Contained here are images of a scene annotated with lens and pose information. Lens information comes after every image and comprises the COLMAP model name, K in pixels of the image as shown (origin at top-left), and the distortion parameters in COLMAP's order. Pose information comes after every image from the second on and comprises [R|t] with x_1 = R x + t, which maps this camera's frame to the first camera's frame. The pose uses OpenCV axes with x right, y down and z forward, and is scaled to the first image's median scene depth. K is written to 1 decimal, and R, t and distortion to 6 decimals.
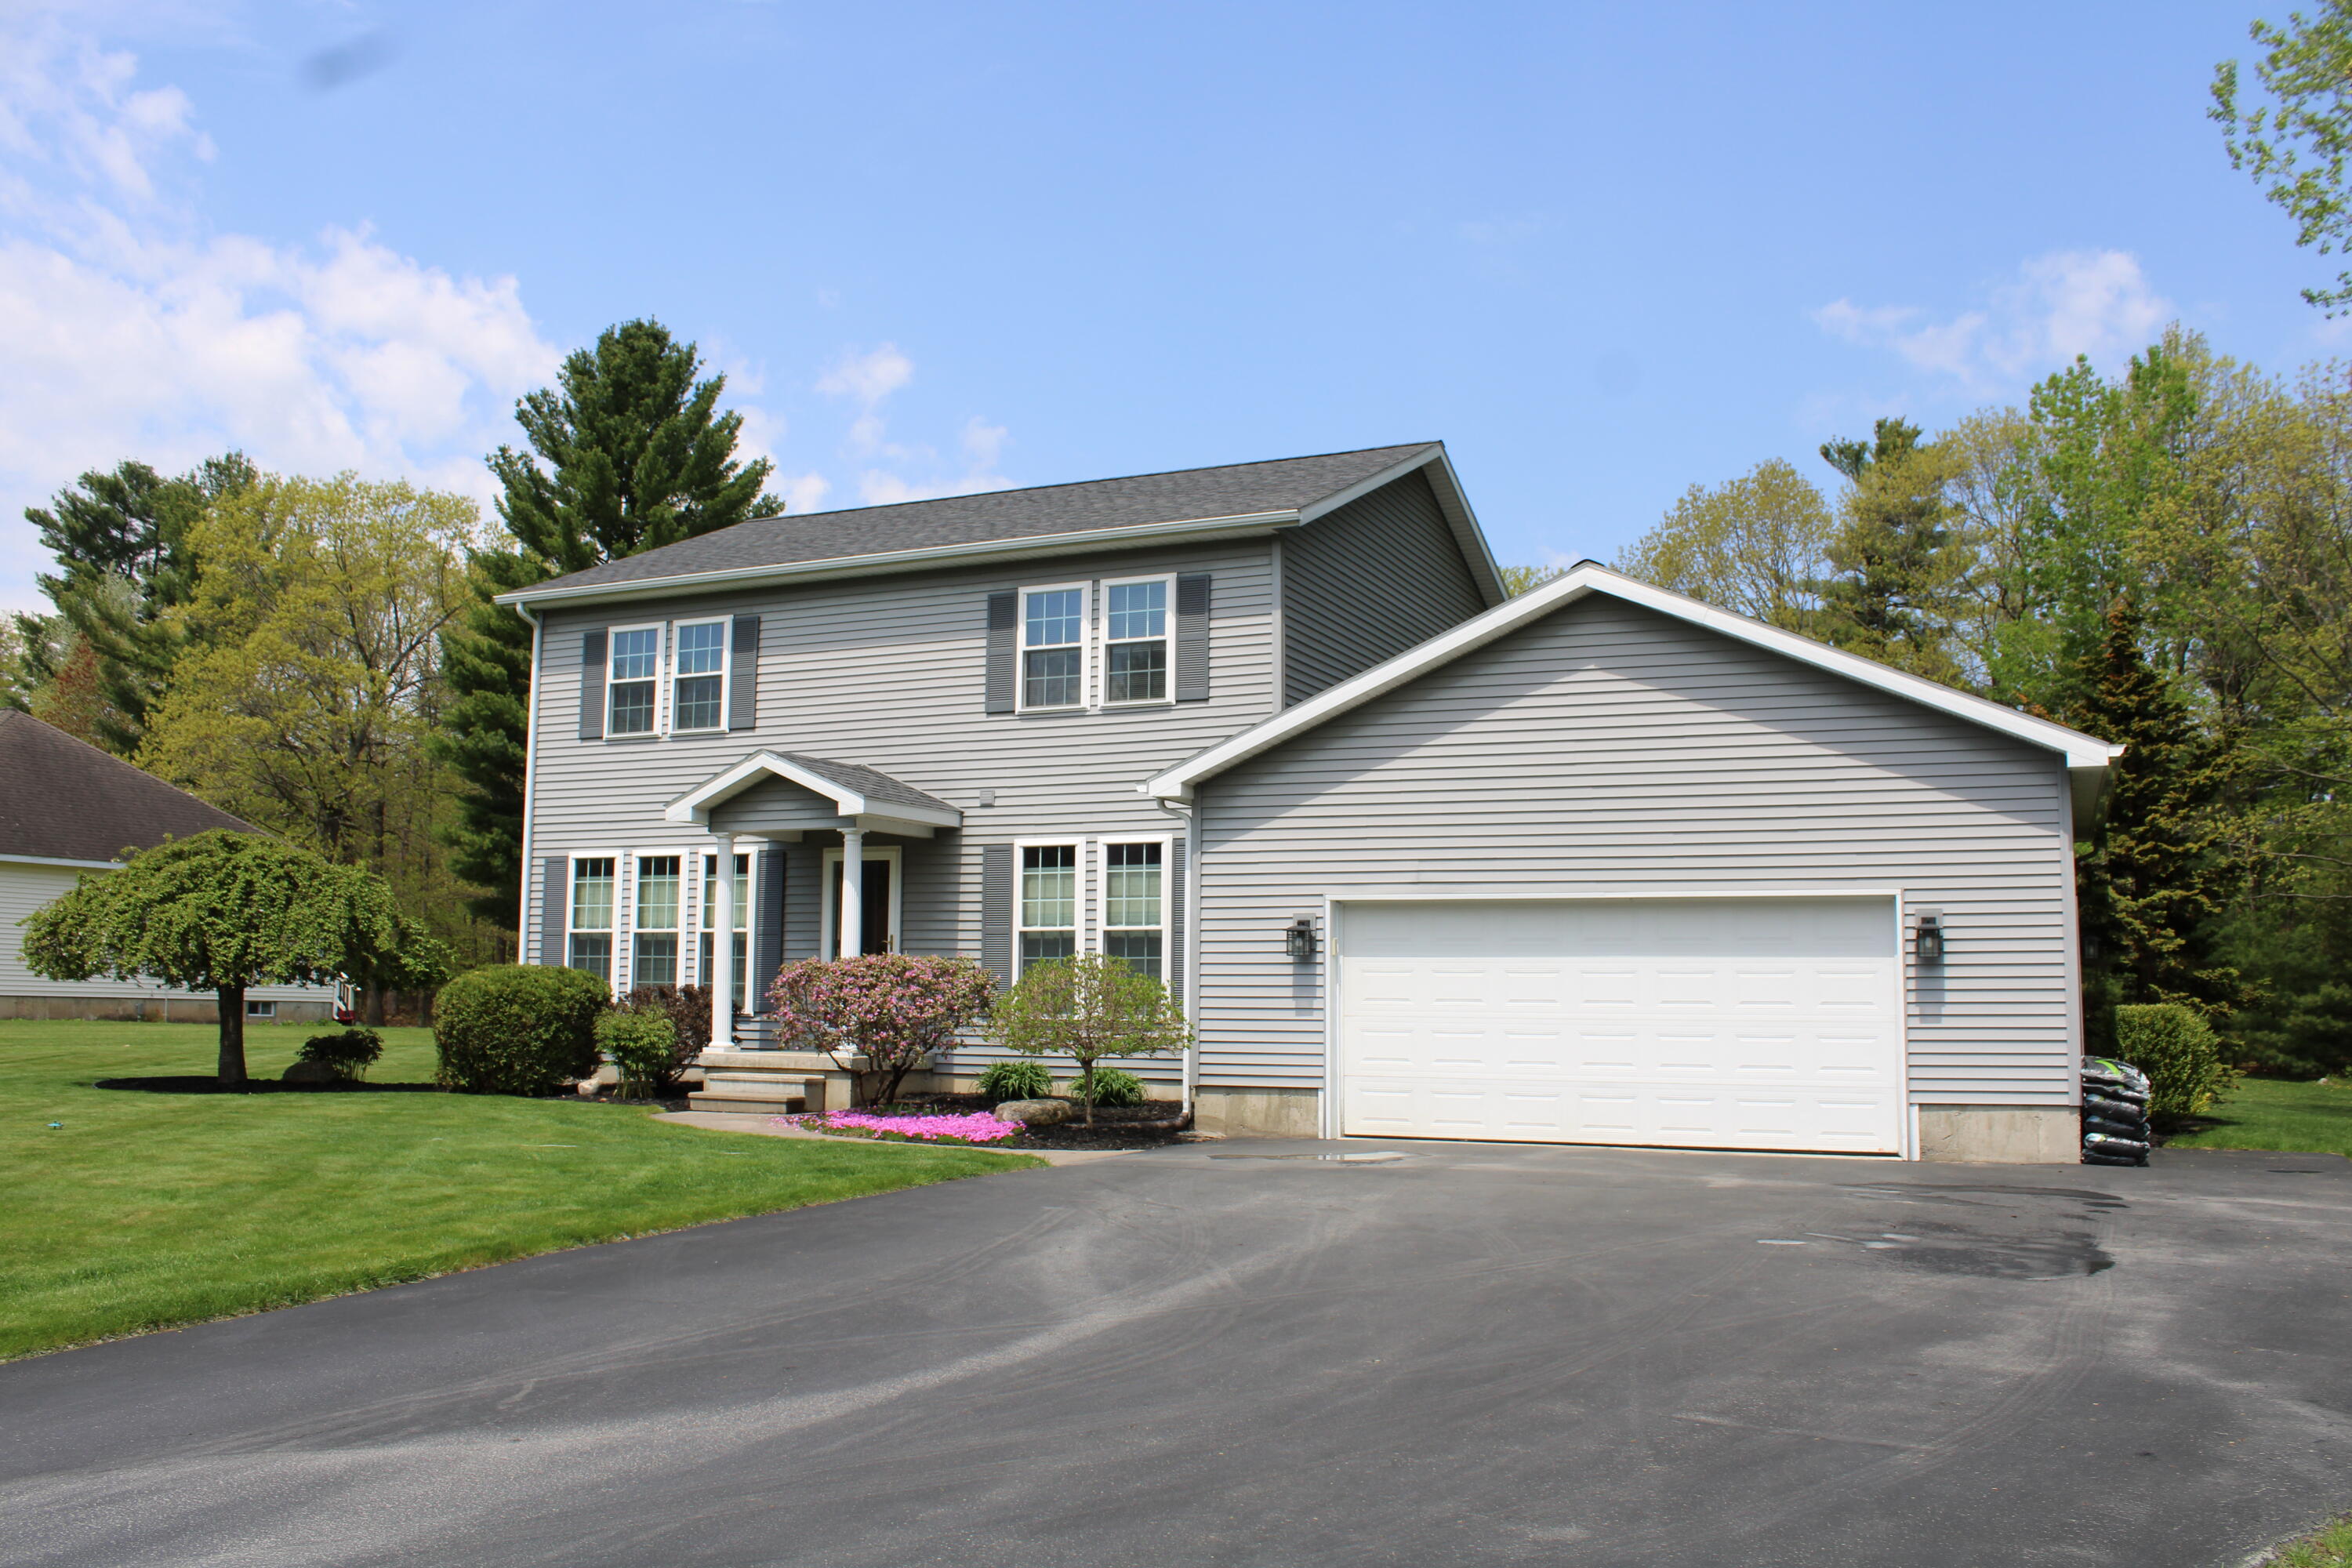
lens RADIAL K [[1946.0, 0, 1176.0], [0, 1946.0, 784.0], [0, 0, 1]] dist [-0.187981, 0.152553]
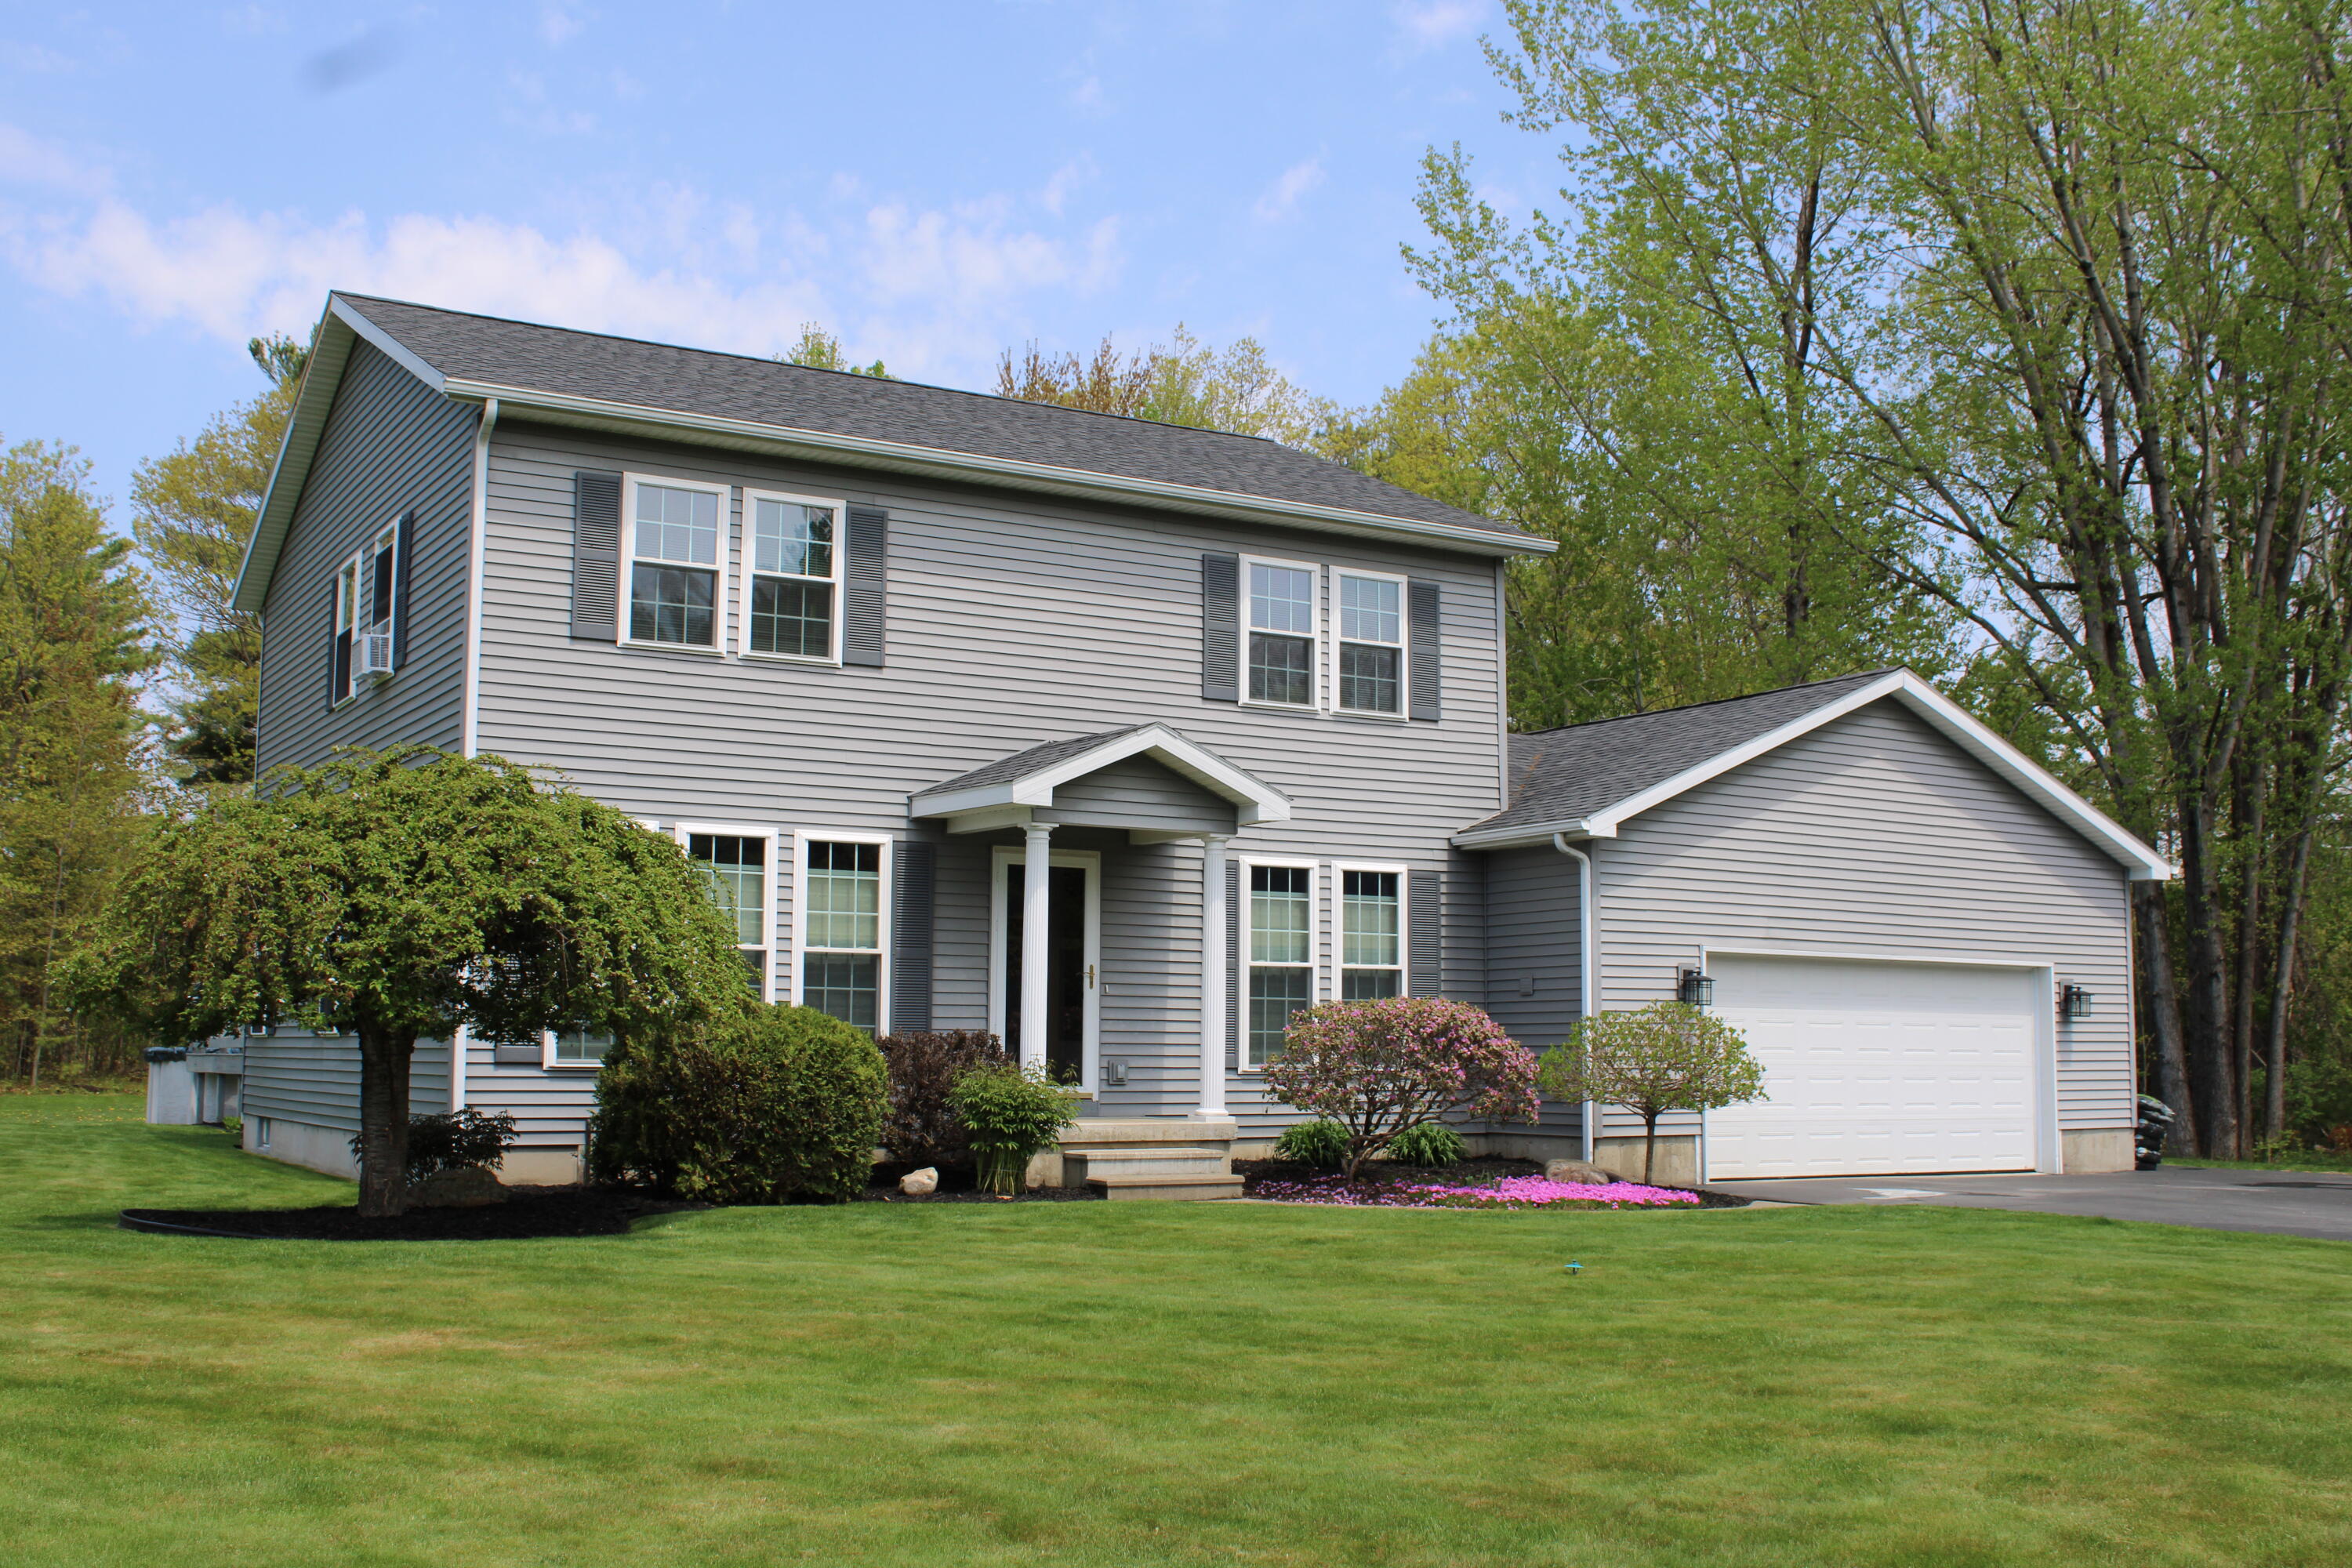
lens RADIAL K [[2434.5, 0, 1176.0], [0, 2434.5, 784.0], [0, 0, 1]] dist [-0.126068, -0.004819]
pose [[0.563880, 0.086079, 0.821358, -0.966205], [-0.096329, 0.994620, -0.038105, 0.040633], [-0.820219, -0.057634, 0.569138, 0.430989]]
